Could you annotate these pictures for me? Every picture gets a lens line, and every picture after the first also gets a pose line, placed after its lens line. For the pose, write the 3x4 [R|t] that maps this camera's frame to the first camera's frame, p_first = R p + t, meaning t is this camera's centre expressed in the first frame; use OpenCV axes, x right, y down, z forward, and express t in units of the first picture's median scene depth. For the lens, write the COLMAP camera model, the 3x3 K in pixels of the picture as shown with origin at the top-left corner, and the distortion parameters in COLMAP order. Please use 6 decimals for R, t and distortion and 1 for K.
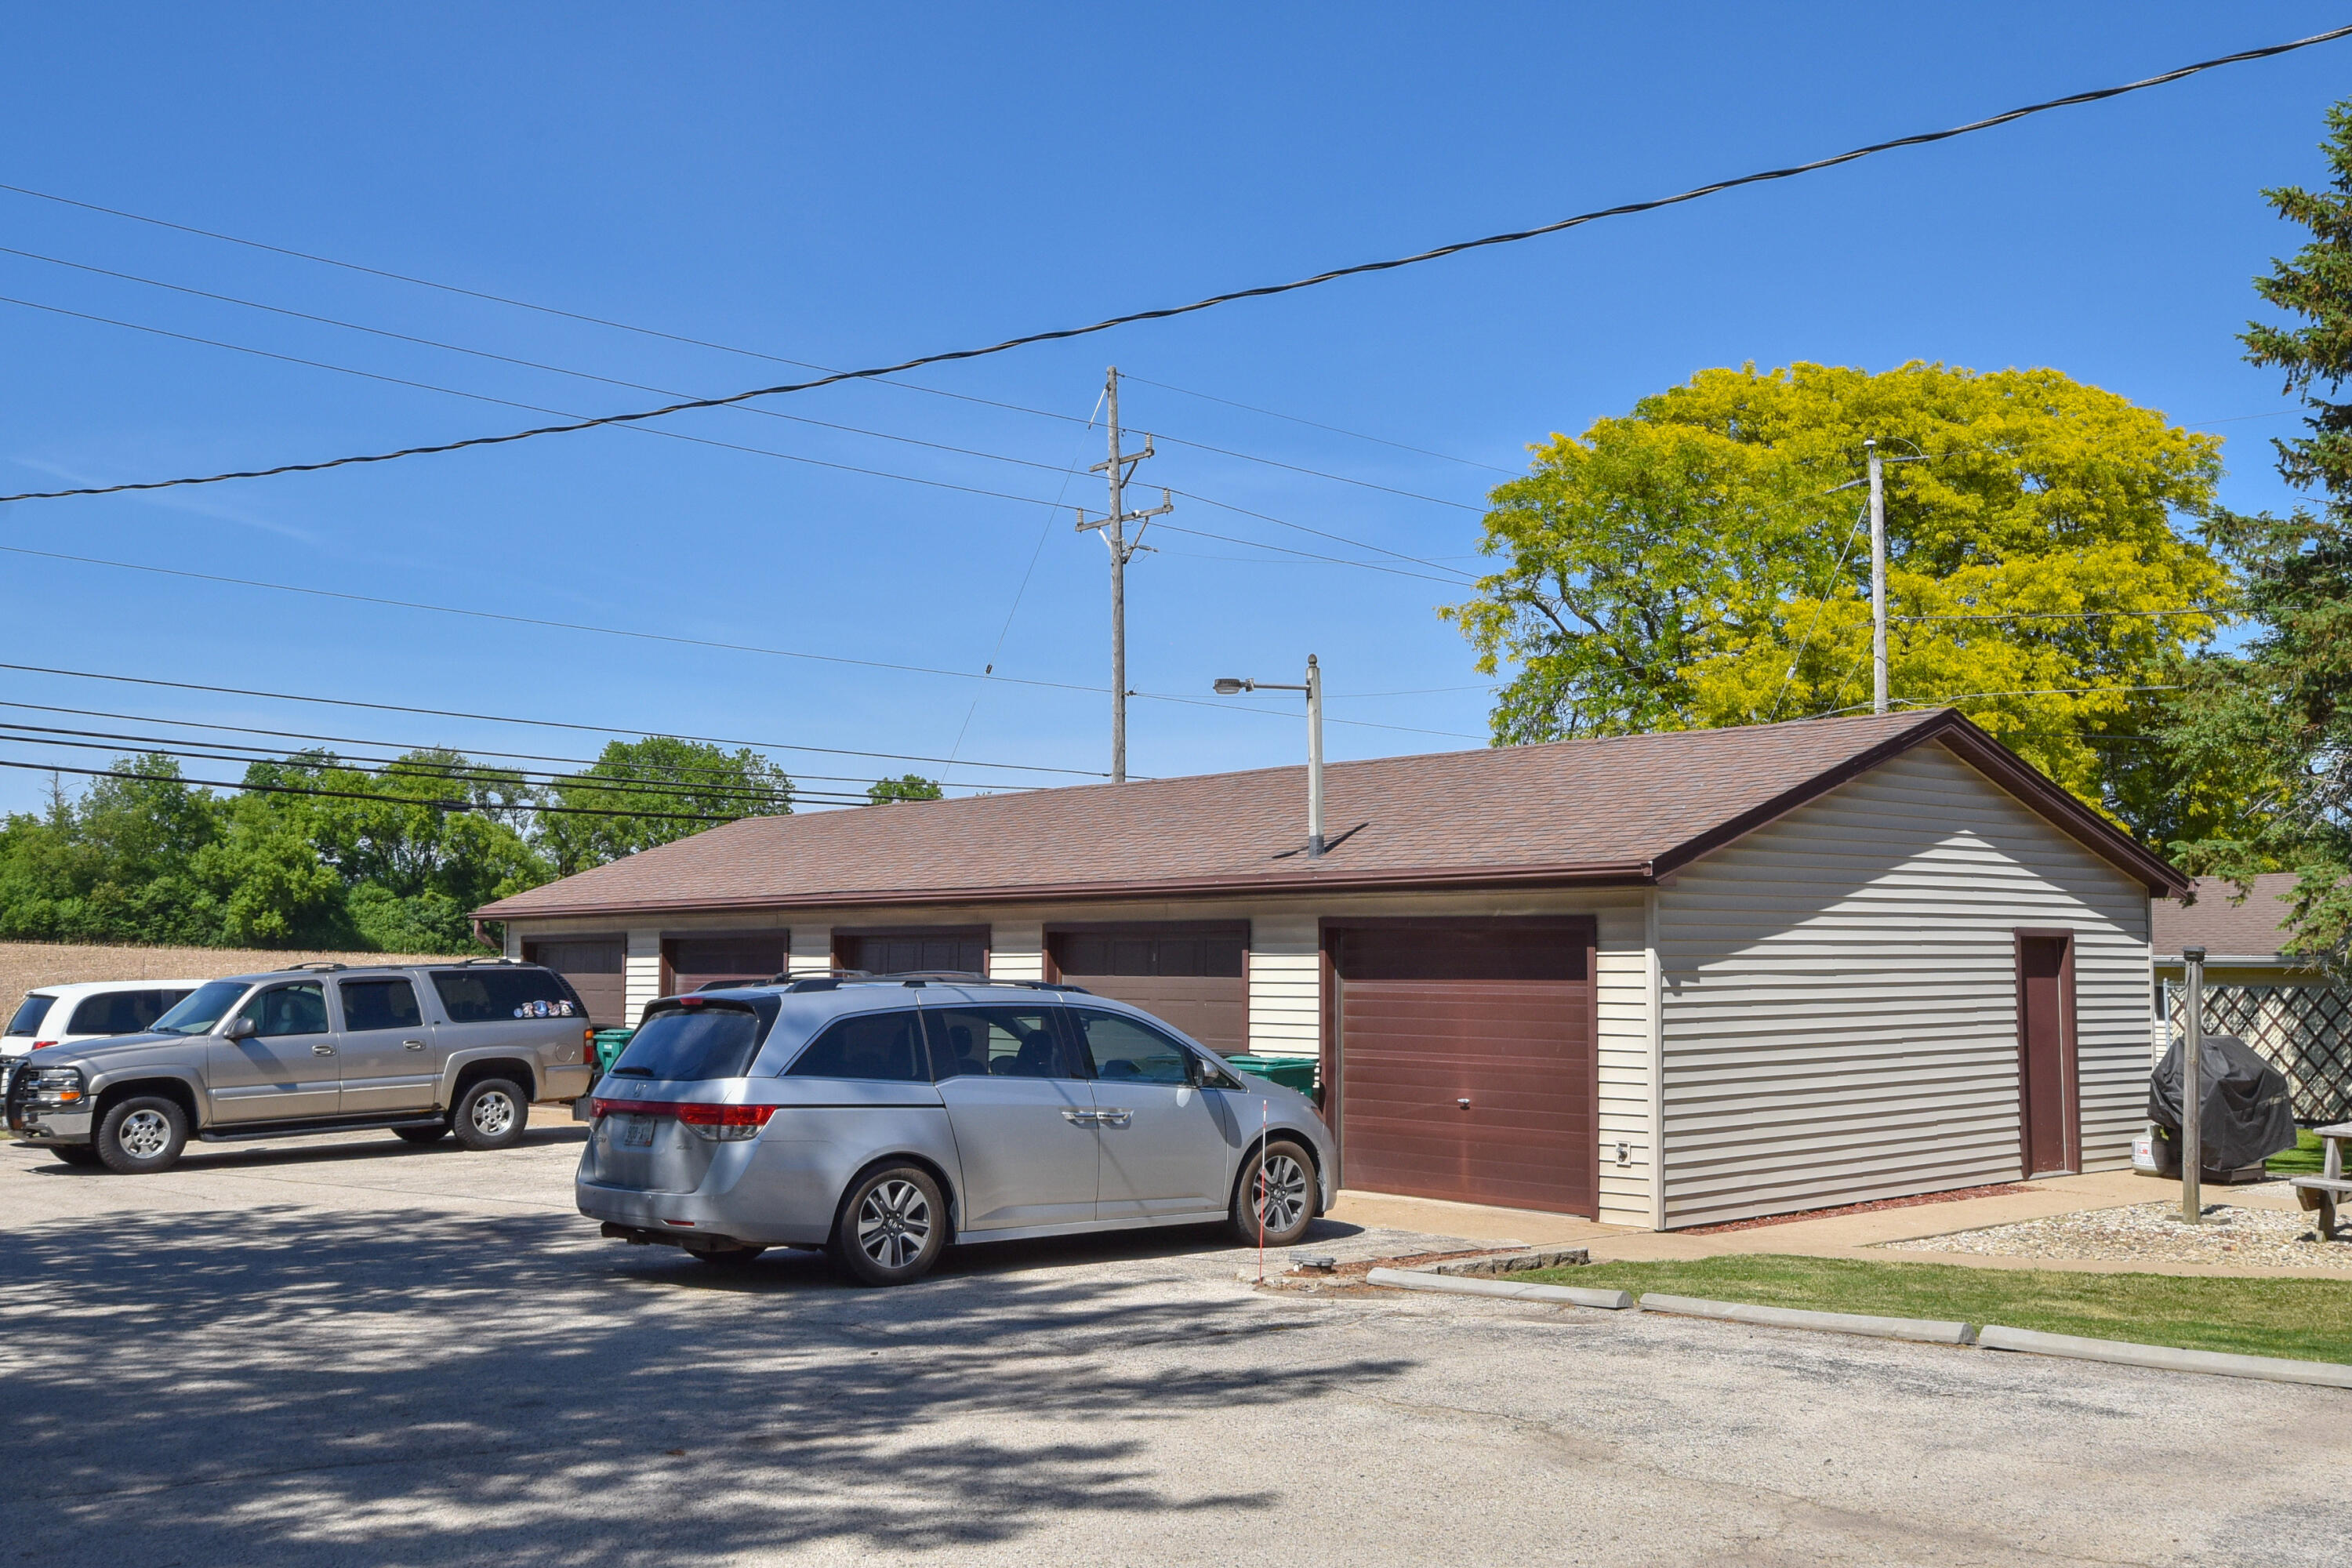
lens RADIAL K [[2438.9, 0, 1176.0], [0, 2438.9, 784.0], [0, 0, 1]] dist [-0.000055, 0.016372]
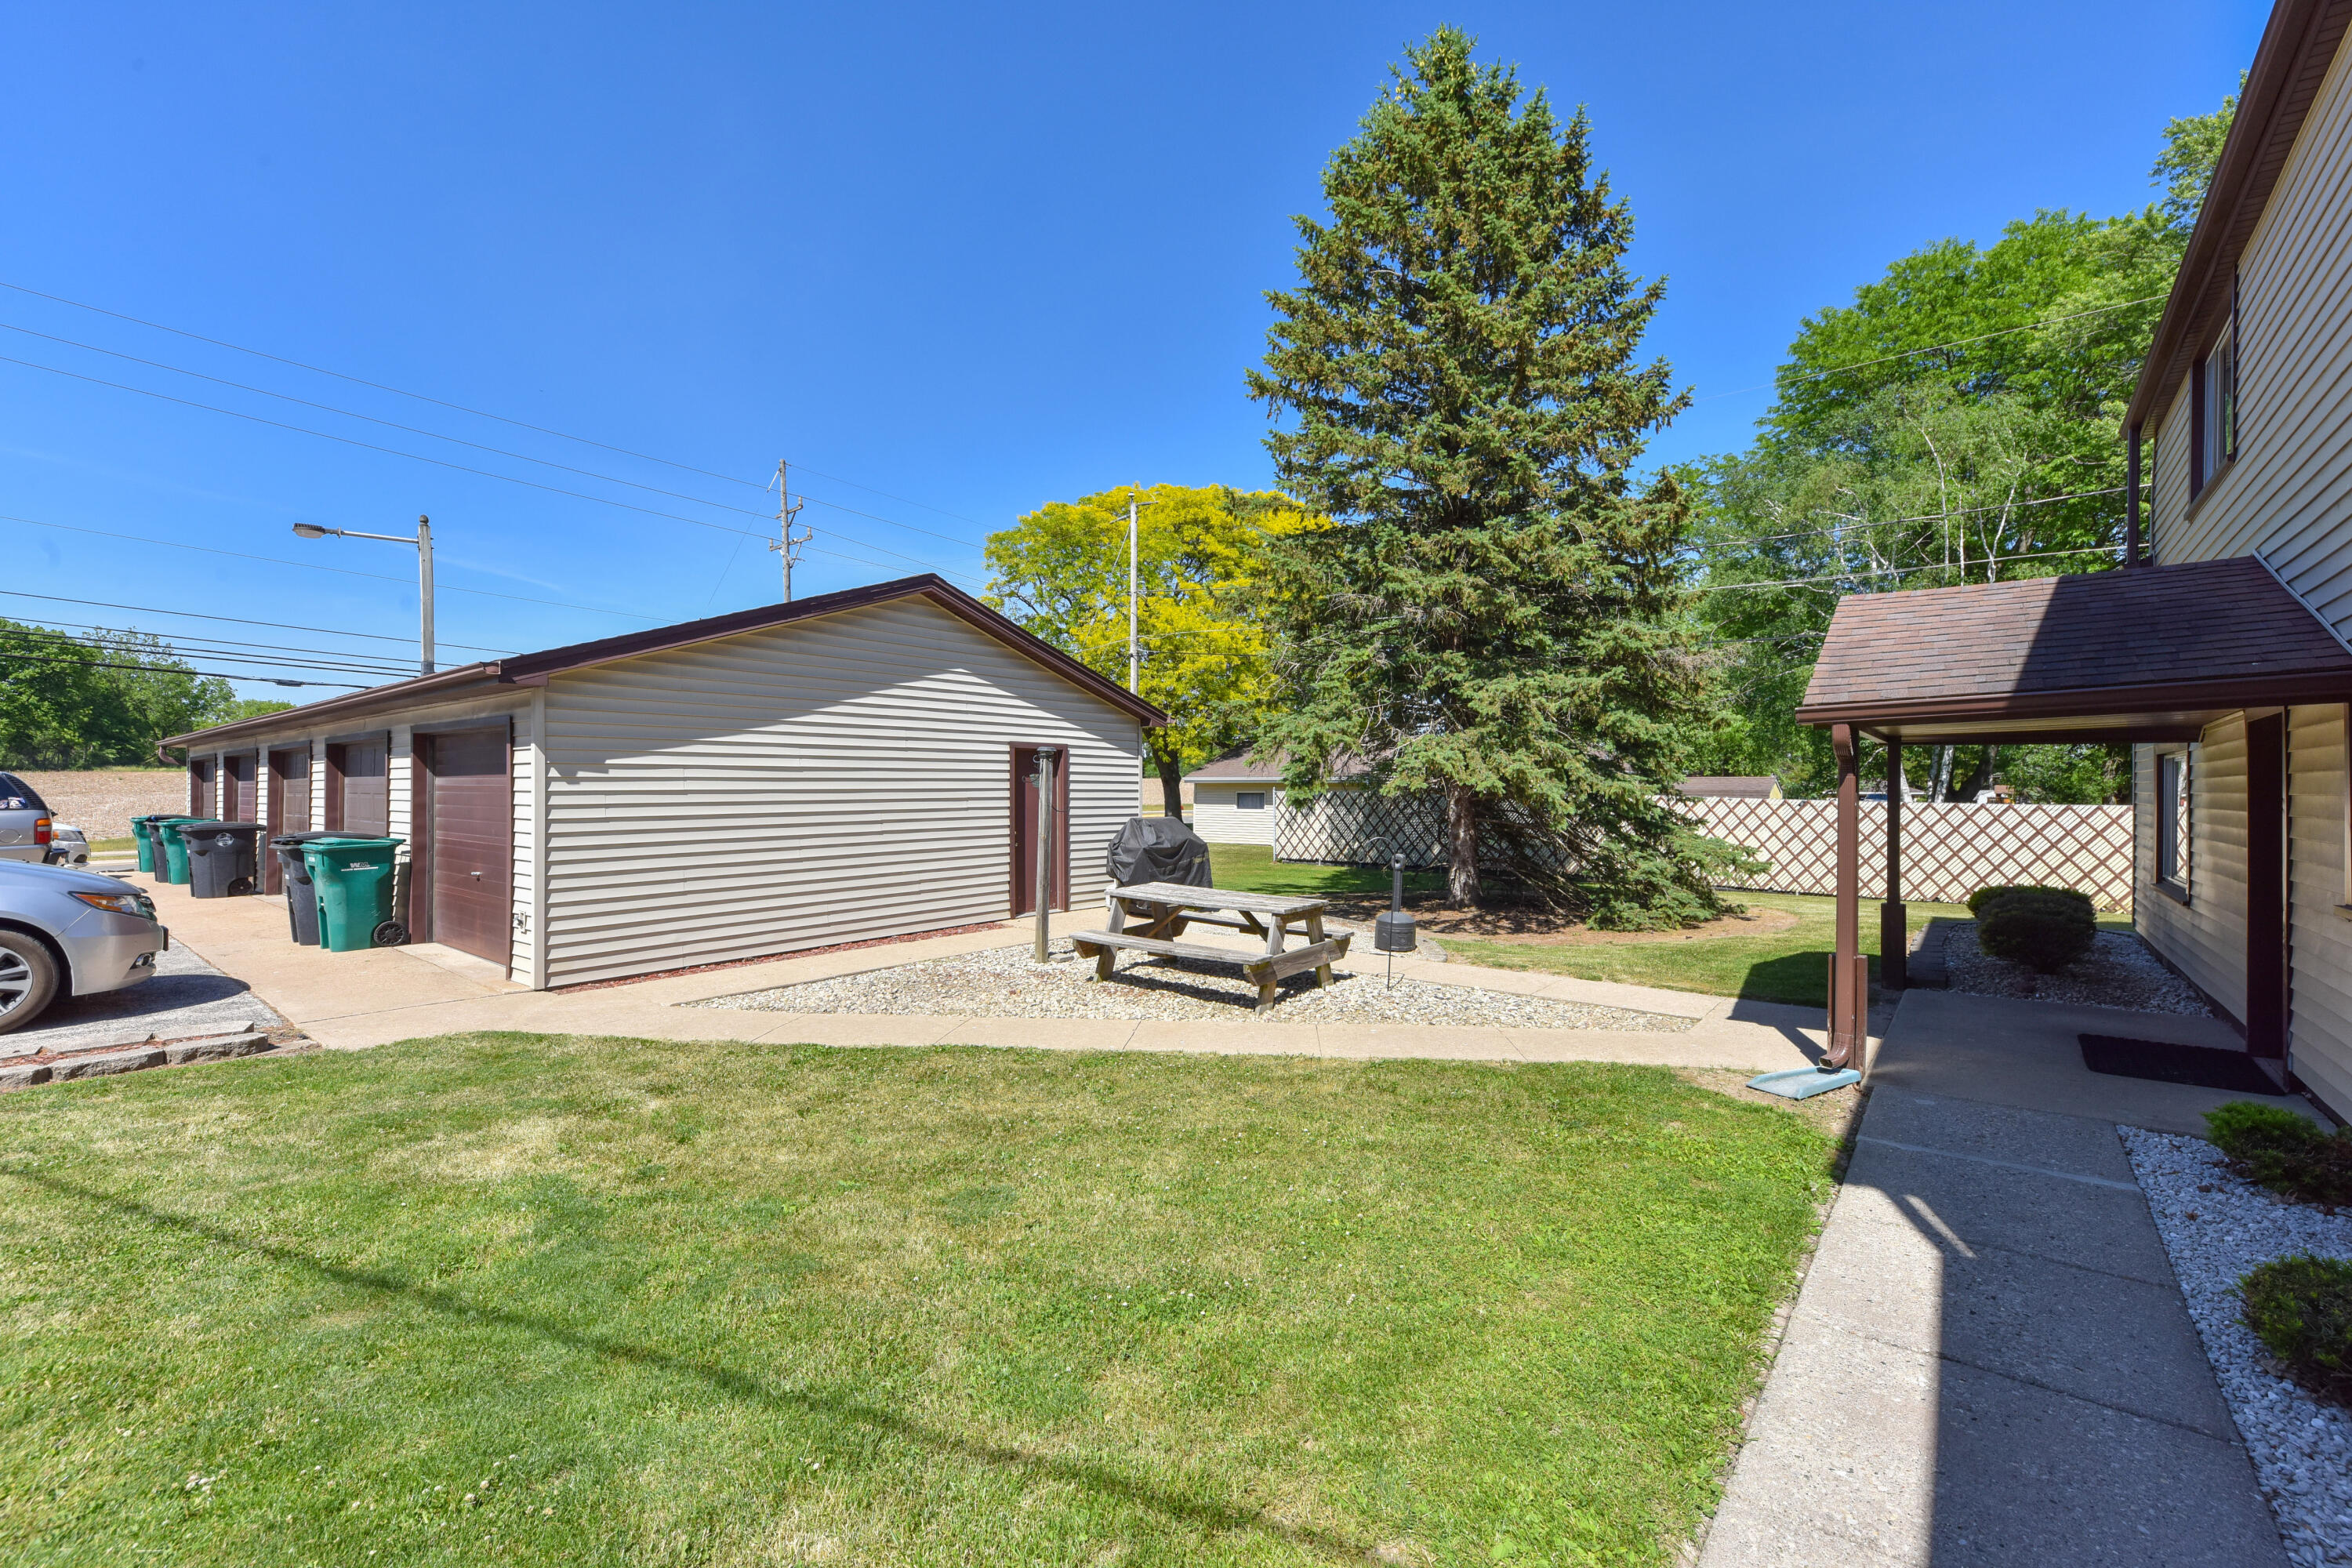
lens RADIAL K [[1038.4, 0, 1176.0], [0, 1038.4, 784.0], [0, 0, 1]] dist [0.022917, -0.000115]
pose [[0.985371, 0.001172, 0.170419, 0.274402], [-0.012903, 0.997619, 0.067744, 0.033719], [-0.169934, -0.068952, 0.983040, 0.318325]]
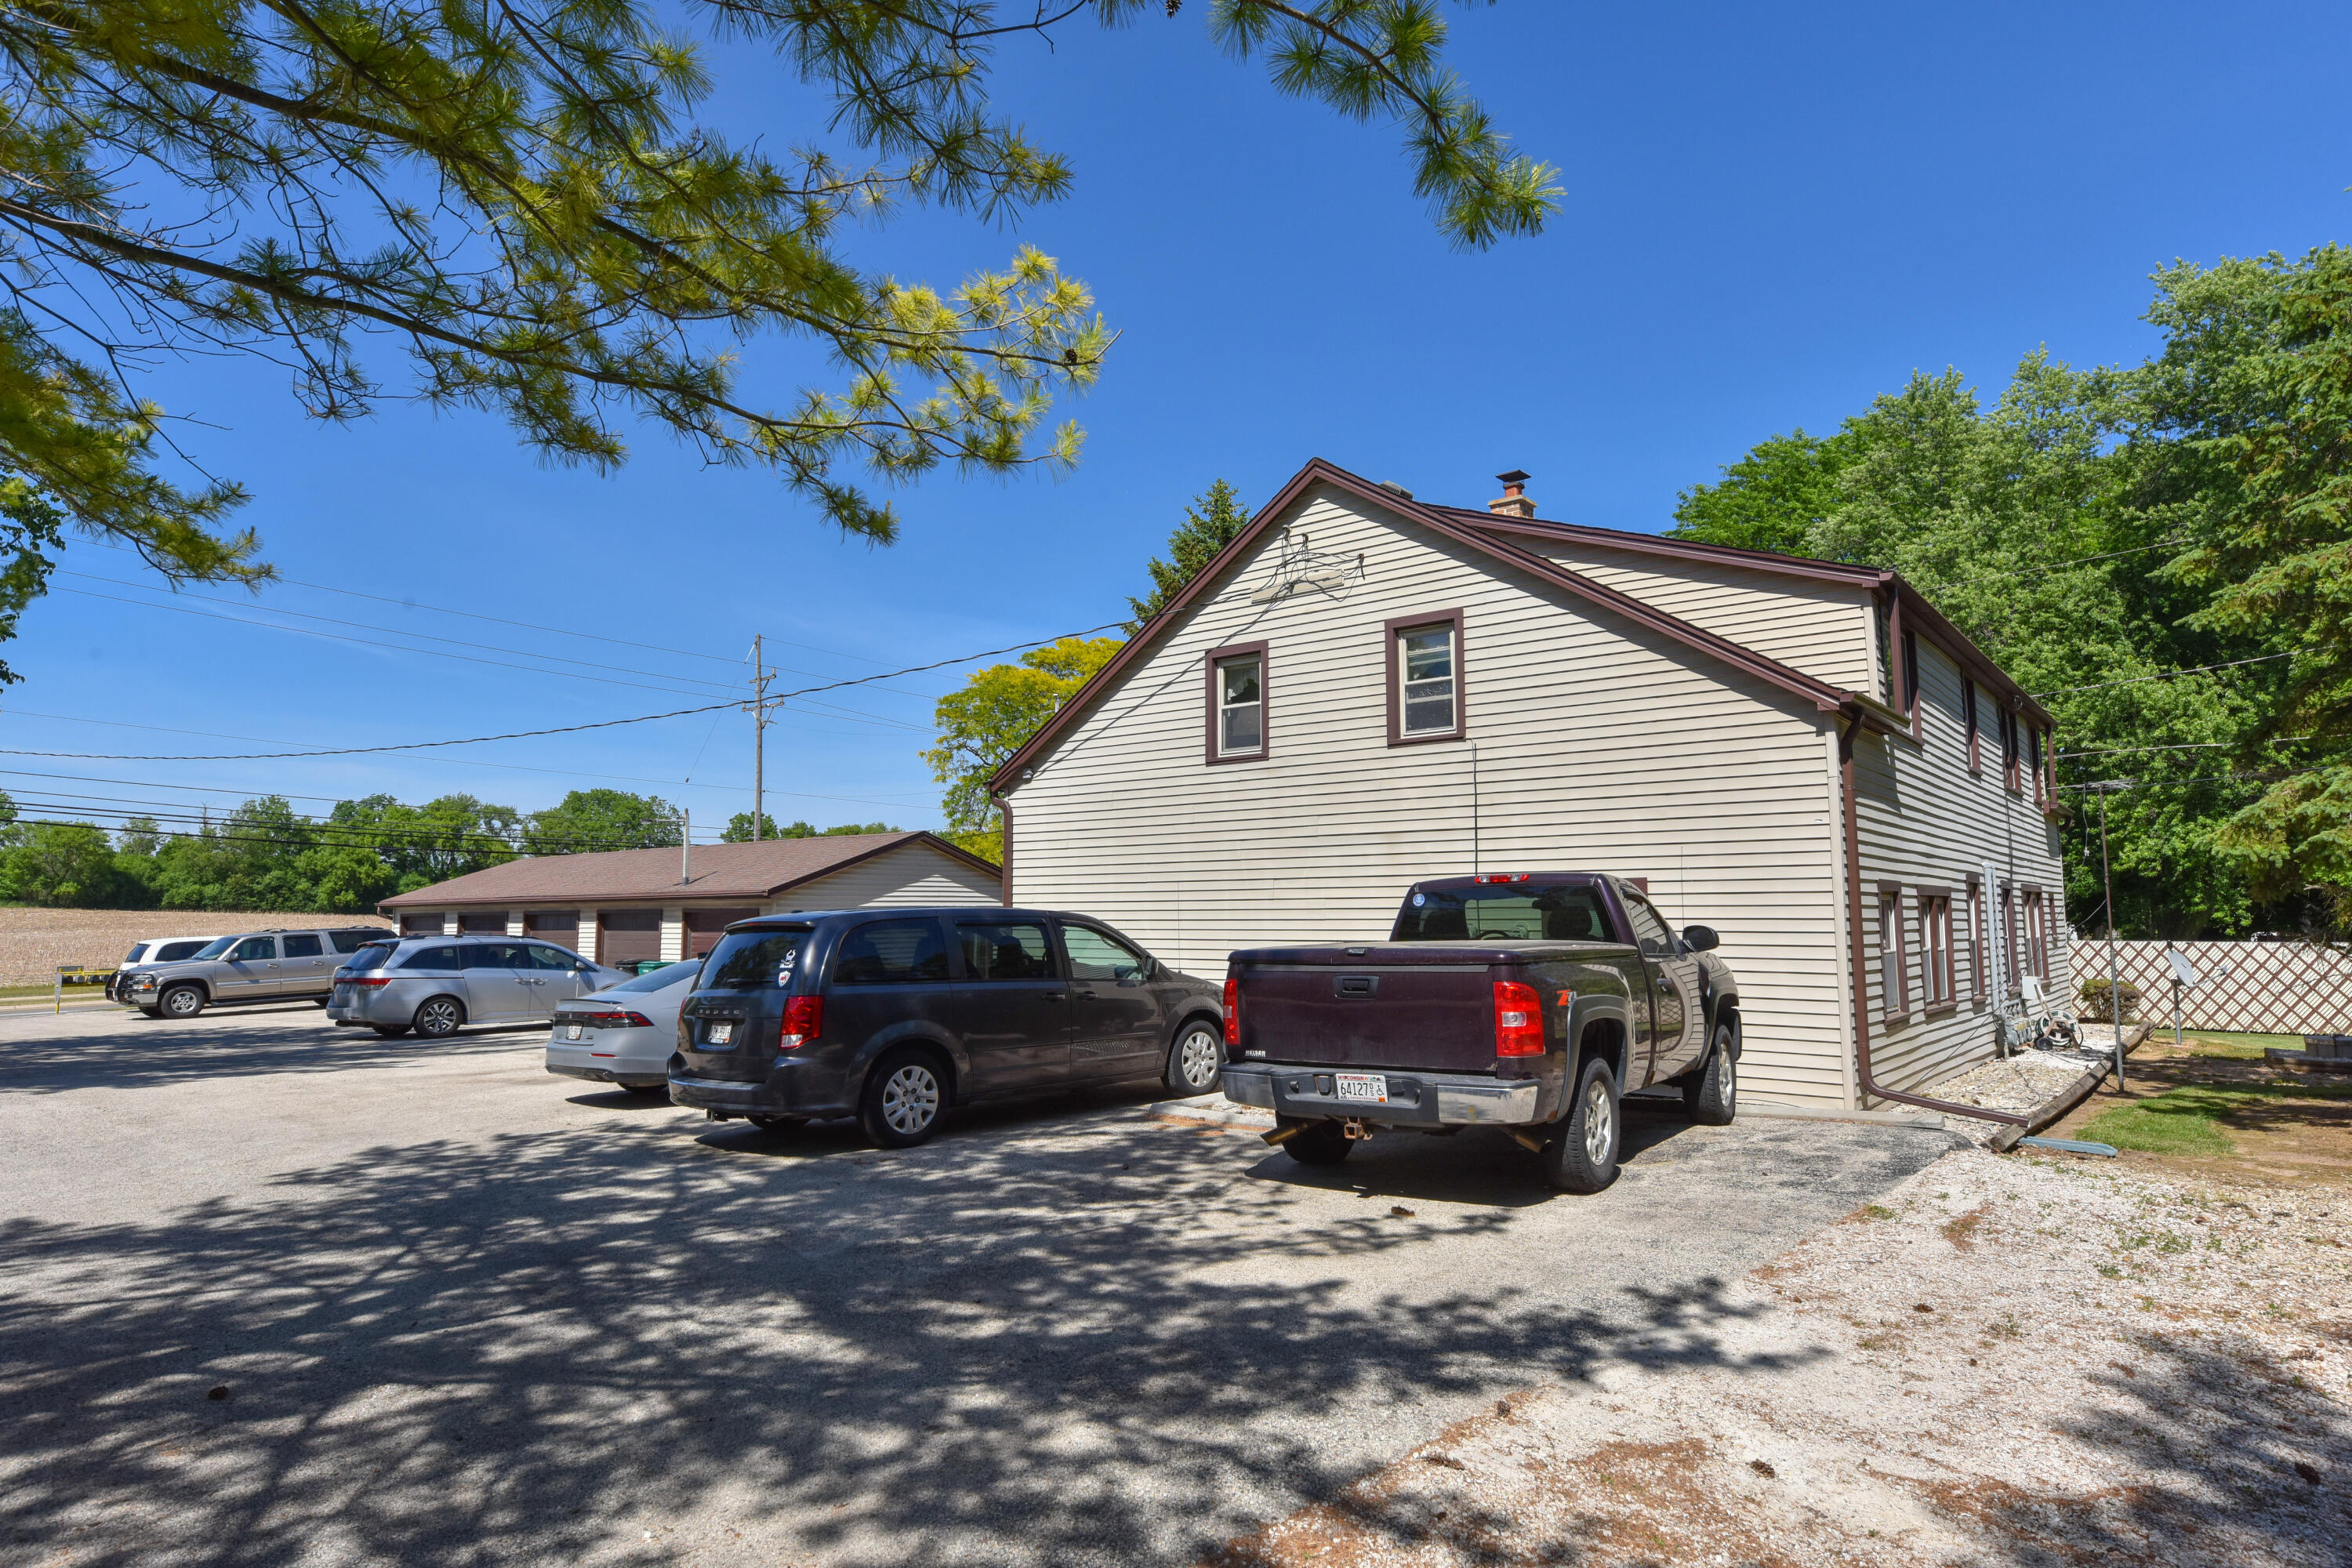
lens RADIAL K [[1388.9, 0, 1176.0], [0, 1388.9, 784.0], [0, 0, 1]] dist [0.040393, -0.000566]
pose [[0.986327, 0.010444, 0.164472, 0.272110], [-0.007051, 0.999750, -0.021198, -0.042287], [-0.164652, 0.019748, 0.986154, -0.475068]]
